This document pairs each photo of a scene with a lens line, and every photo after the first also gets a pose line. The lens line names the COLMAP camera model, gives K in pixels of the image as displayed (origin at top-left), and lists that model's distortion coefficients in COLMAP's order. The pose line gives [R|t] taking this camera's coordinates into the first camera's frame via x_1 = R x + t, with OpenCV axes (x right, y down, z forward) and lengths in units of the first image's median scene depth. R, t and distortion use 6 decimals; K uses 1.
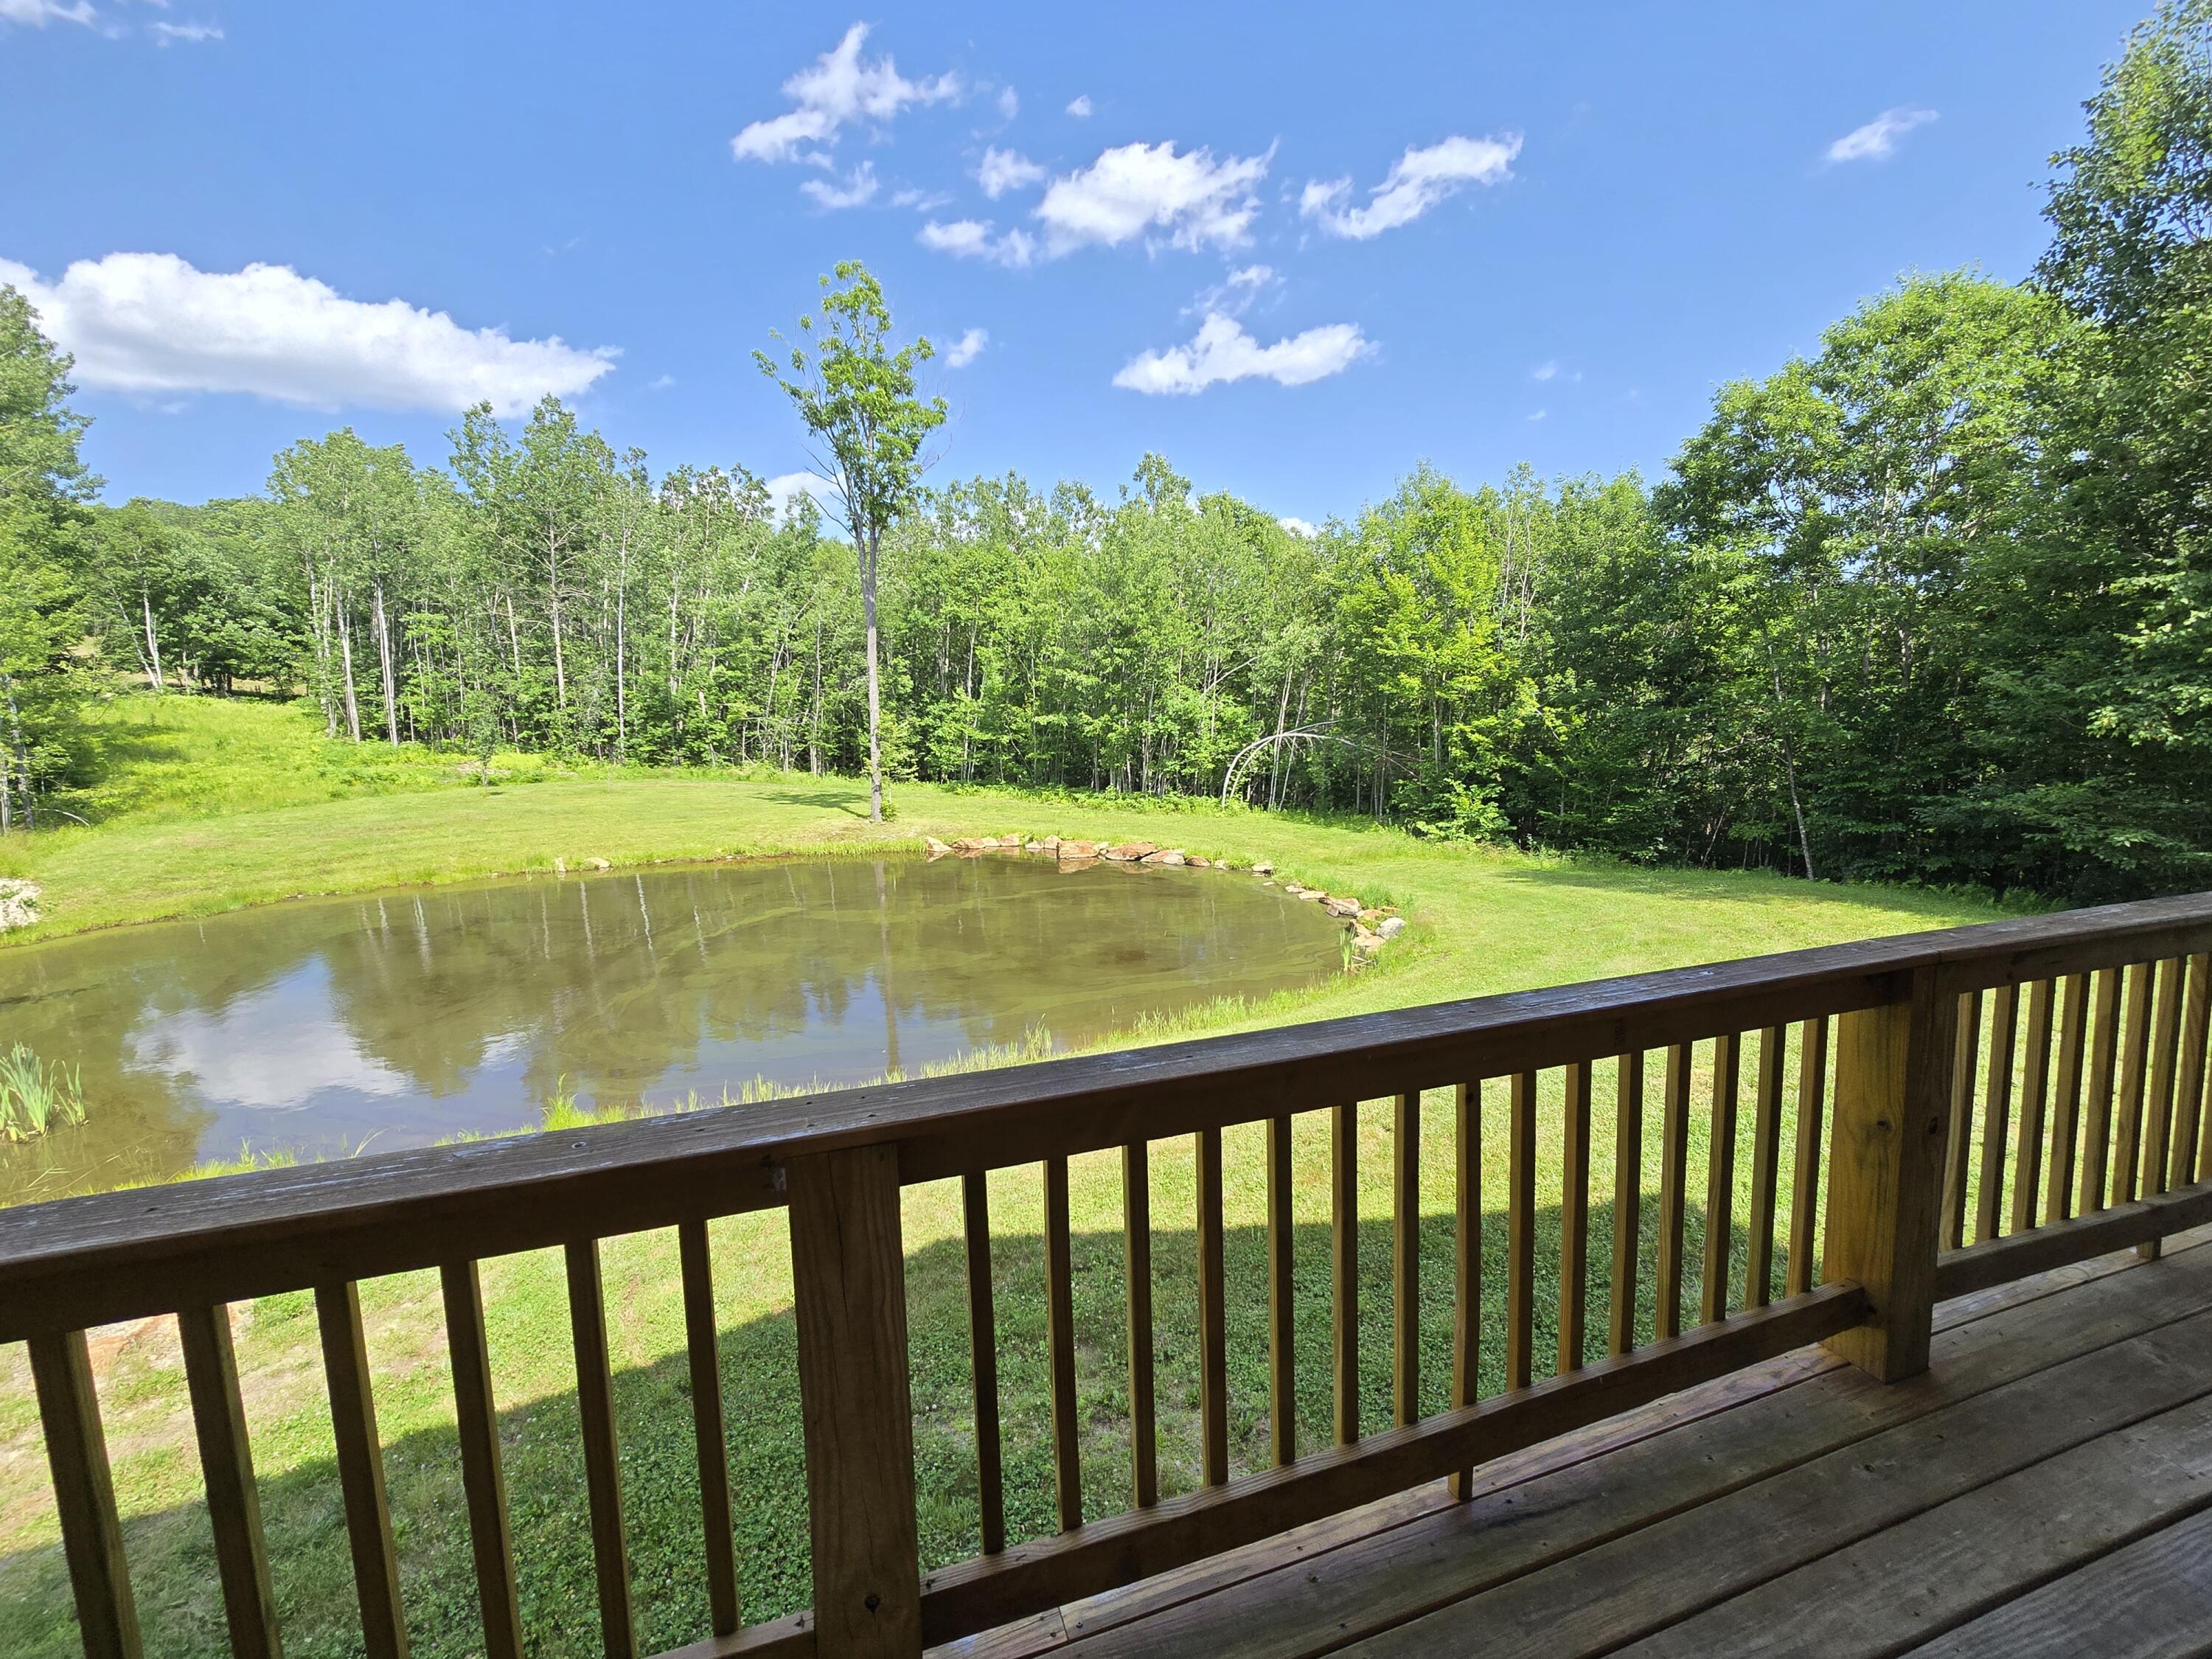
lens RADIAL K [[941.7, 0, 1113.8], [0, 941.7, 817.5], [0, 0, 1]] dist [0.002266, 0.000065]
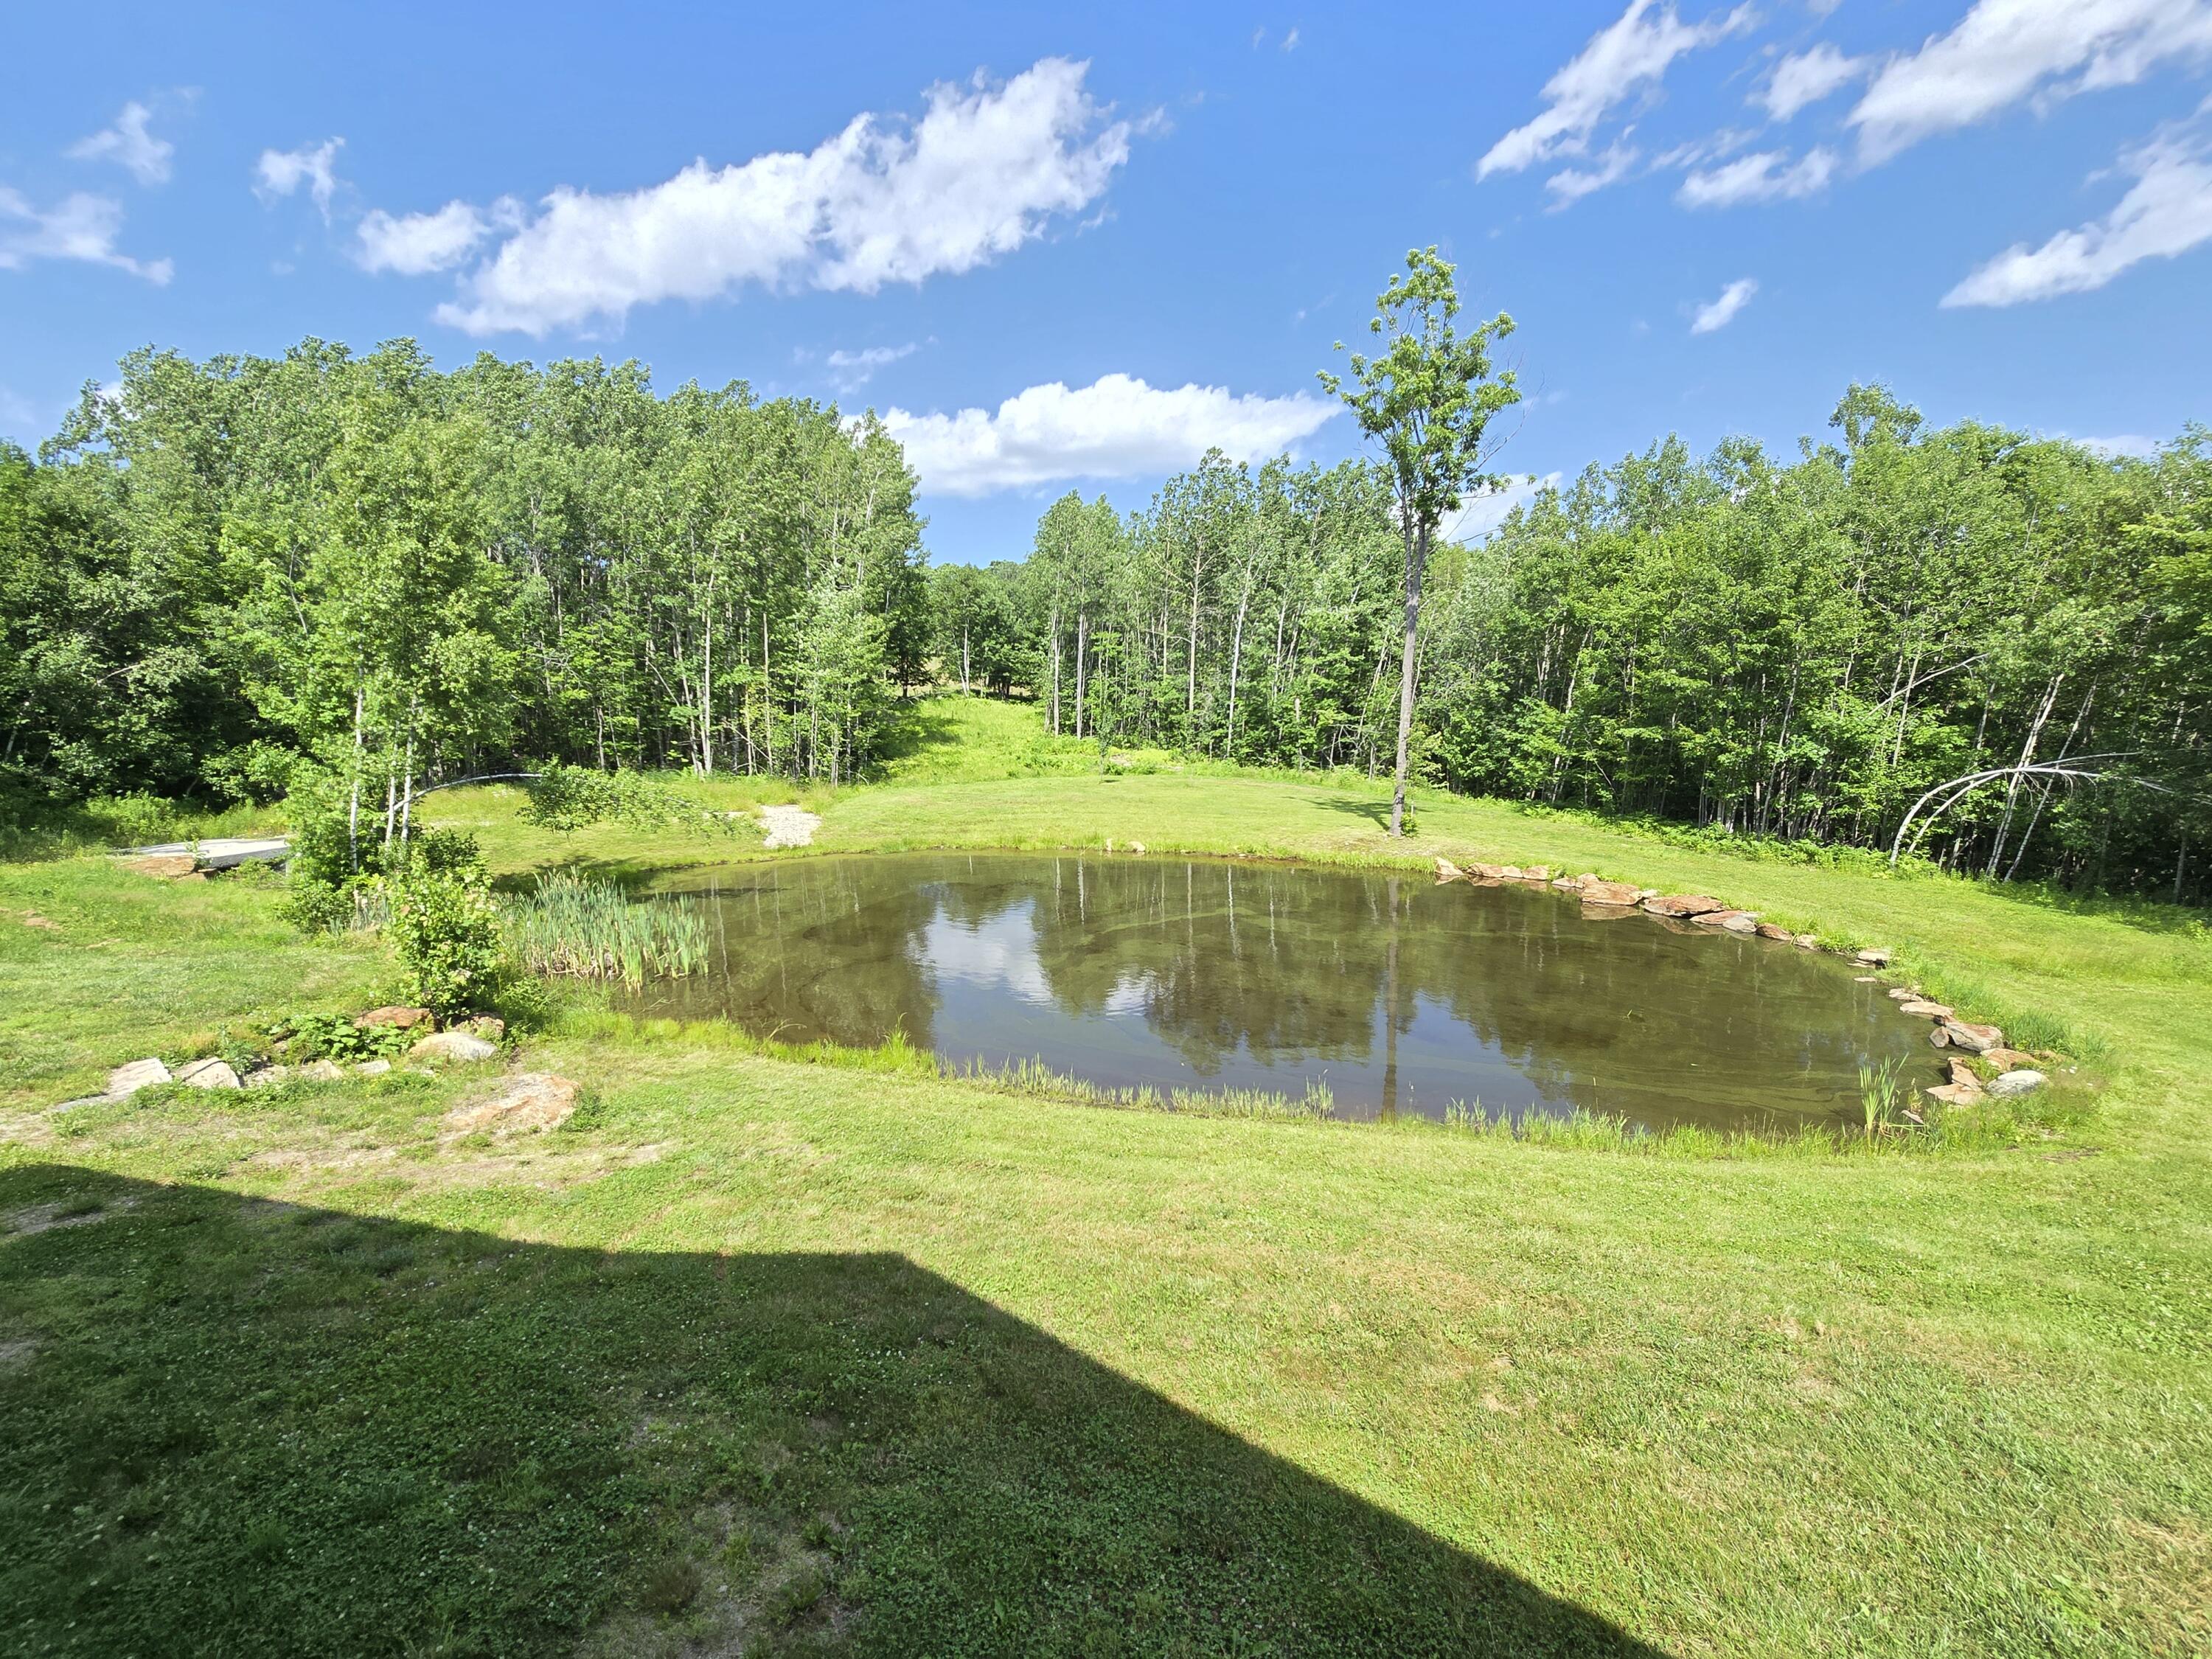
lens RADIAL K [[941.7, 0, 1113.8], [0, 941.7, 817.5], [0, 0, 1]] dist [0.002266, 0.000065]
pose [[0.772715, 0.088506, -0.628553, 0.096916], [-0.094399, 0.995243, 0.024090, -0.007790], [0.627695, 0.040720, 0.777394, 0.064063]]
